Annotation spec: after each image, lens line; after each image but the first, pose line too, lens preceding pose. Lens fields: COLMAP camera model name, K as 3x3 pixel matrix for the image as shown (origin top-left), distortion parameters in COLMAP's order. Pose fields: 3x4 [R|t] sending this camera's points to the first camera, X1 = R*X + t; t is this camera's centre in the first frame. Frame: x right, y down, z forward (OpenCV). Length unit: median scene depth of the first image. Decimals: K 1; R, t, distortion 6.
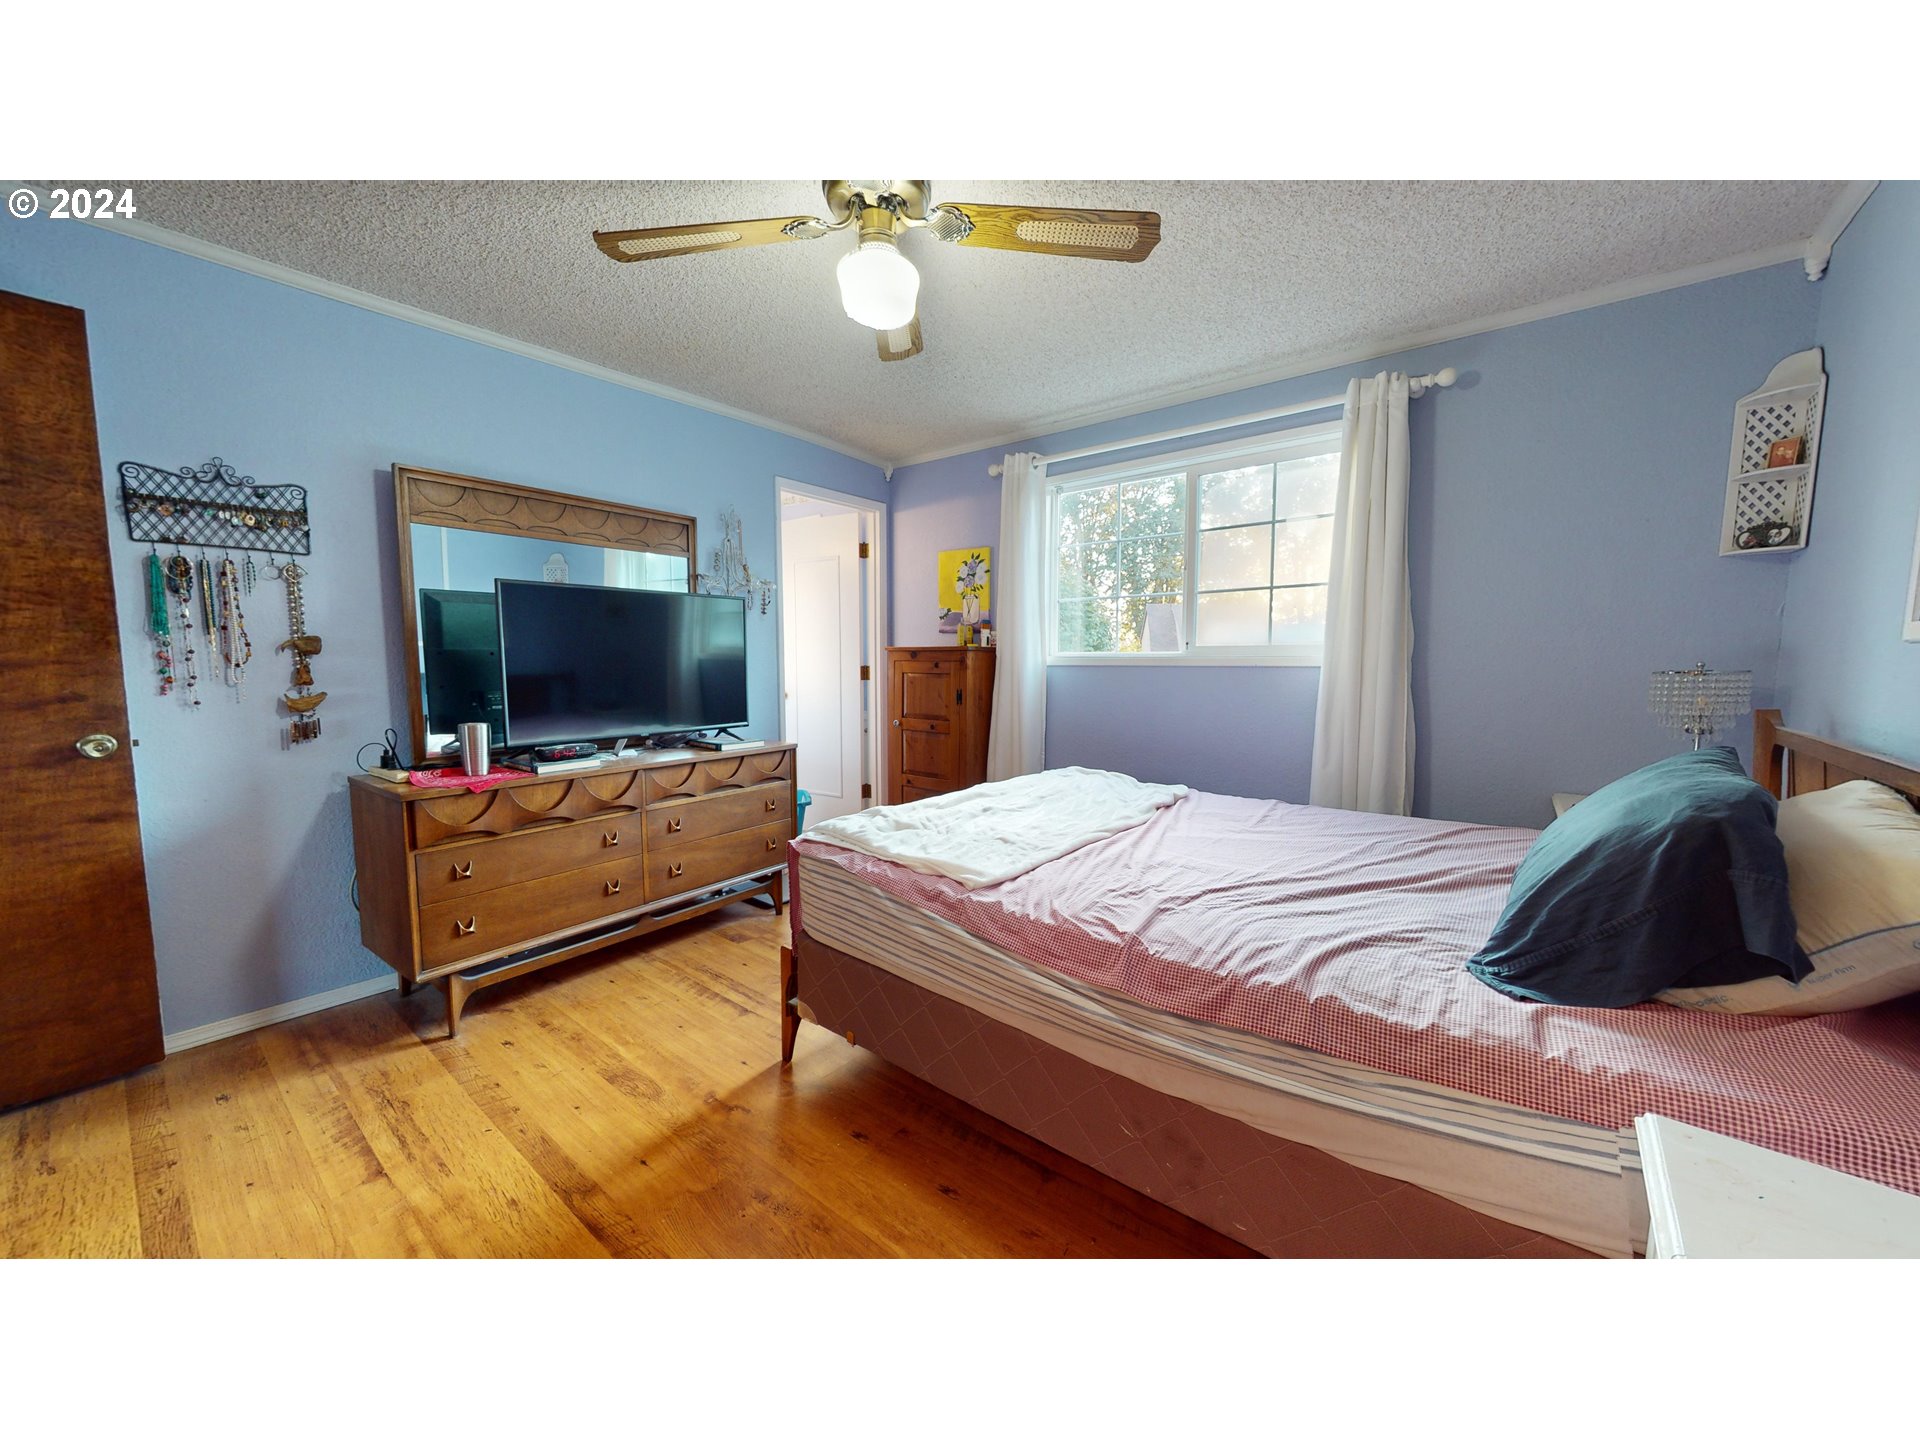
lens RADIAL K [[706.2, 0, 960.3], [0, 706.2, 718.7], [0, 0, 1]] dist [-0.004211, -0.000444]
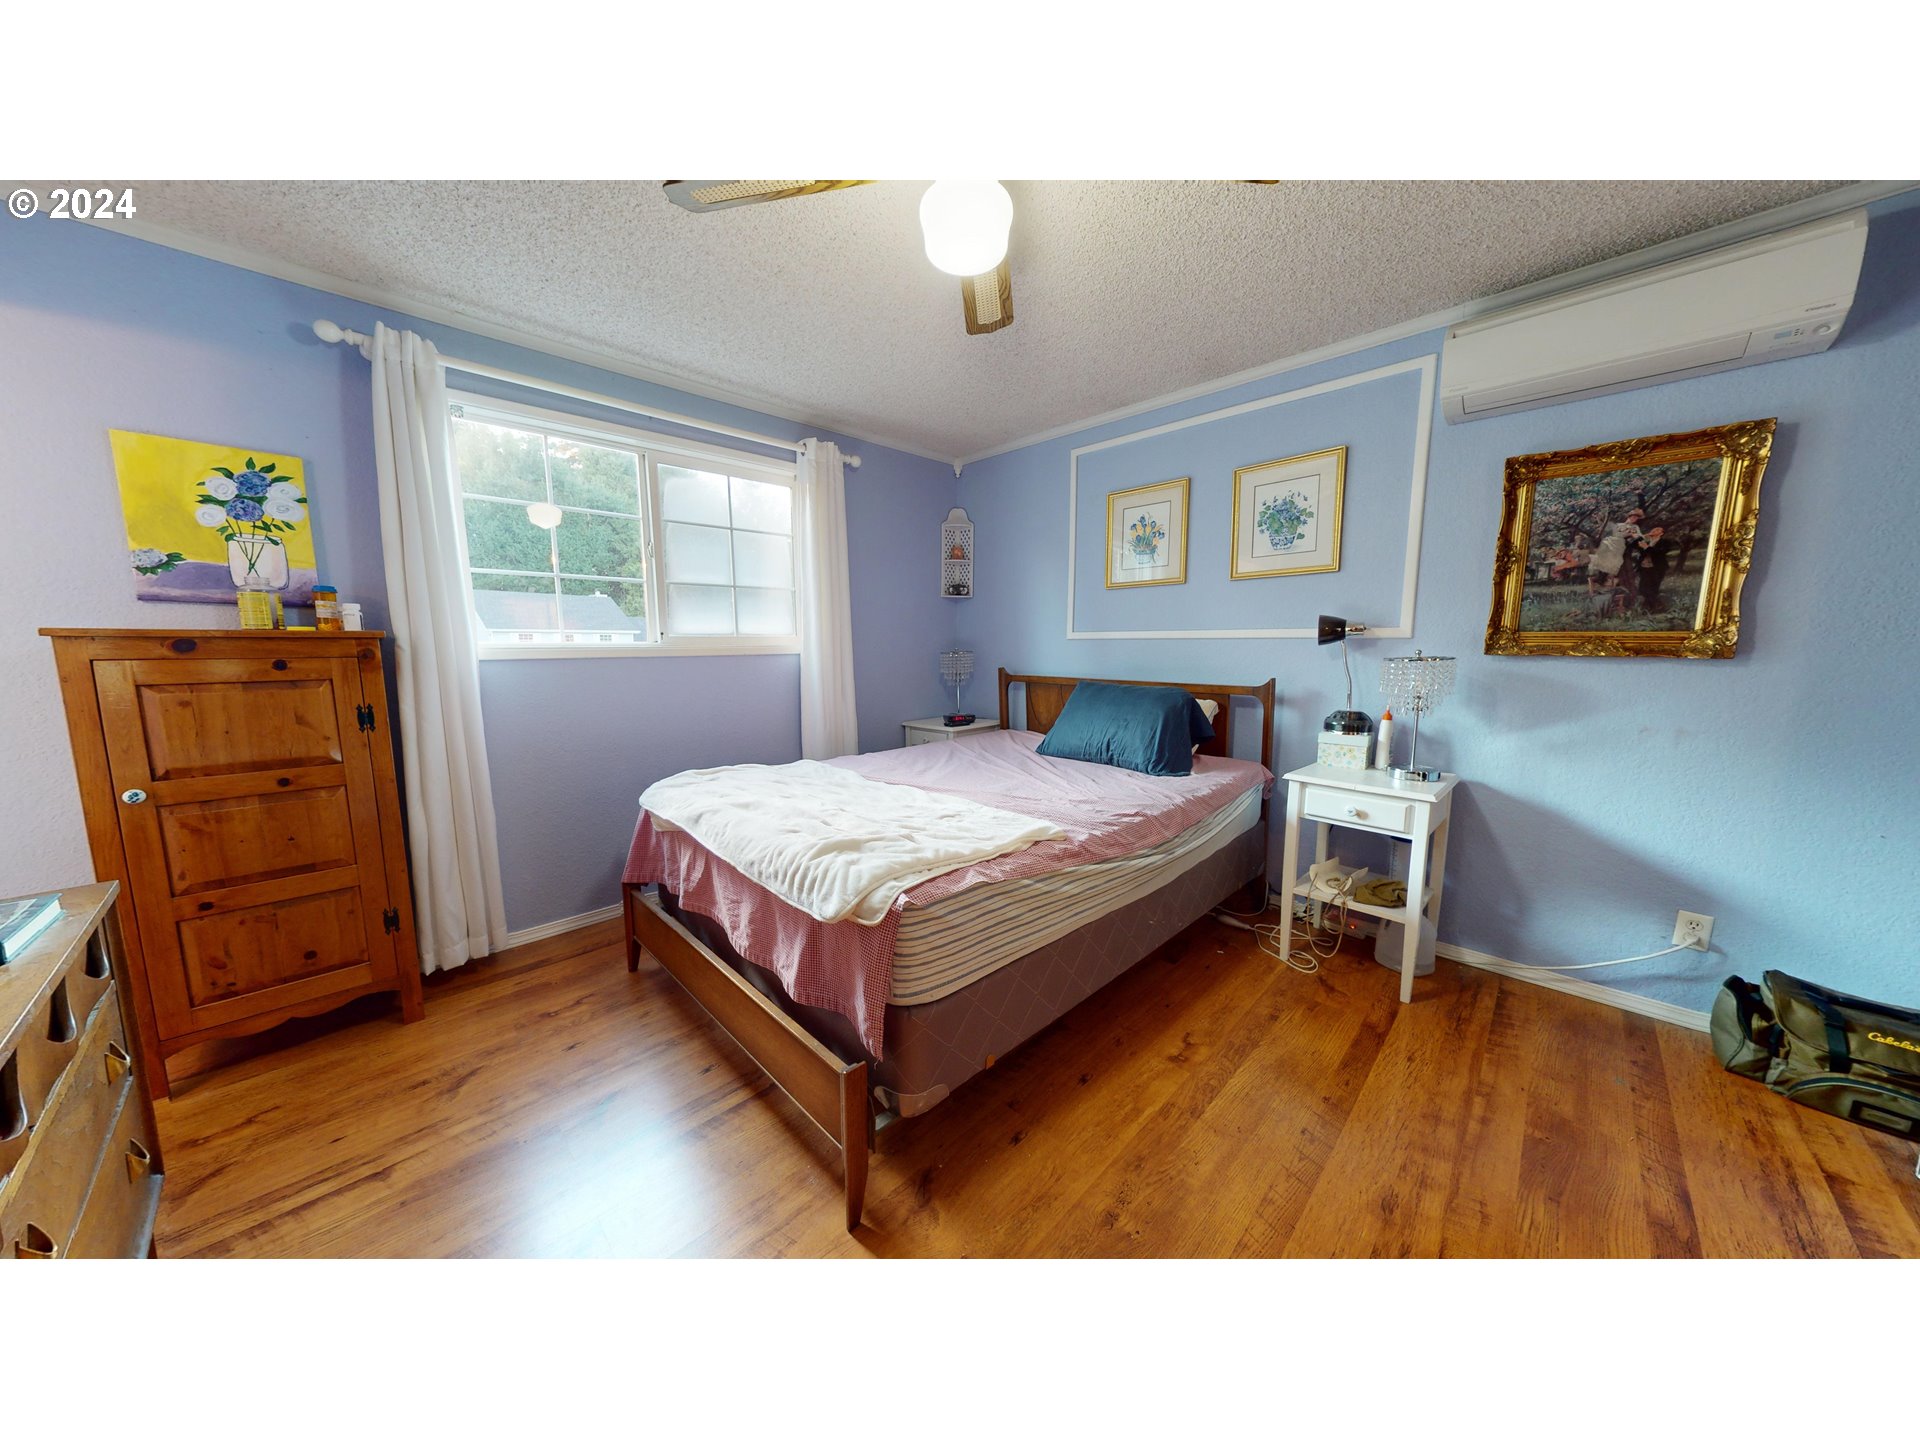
lens RADIAL K [[605.1, 0, 961.3], [0, 605.1, 720.2], [0, 0, 1]] dist [0.002060, 0.000061]
pose [[0.114211, -0.124725, 0.985596, -0.479009], [0.089839, 0.989320, 0.114786, -0.046099], [-0.989386, 0.075435, 0.124196, 0.487499]]
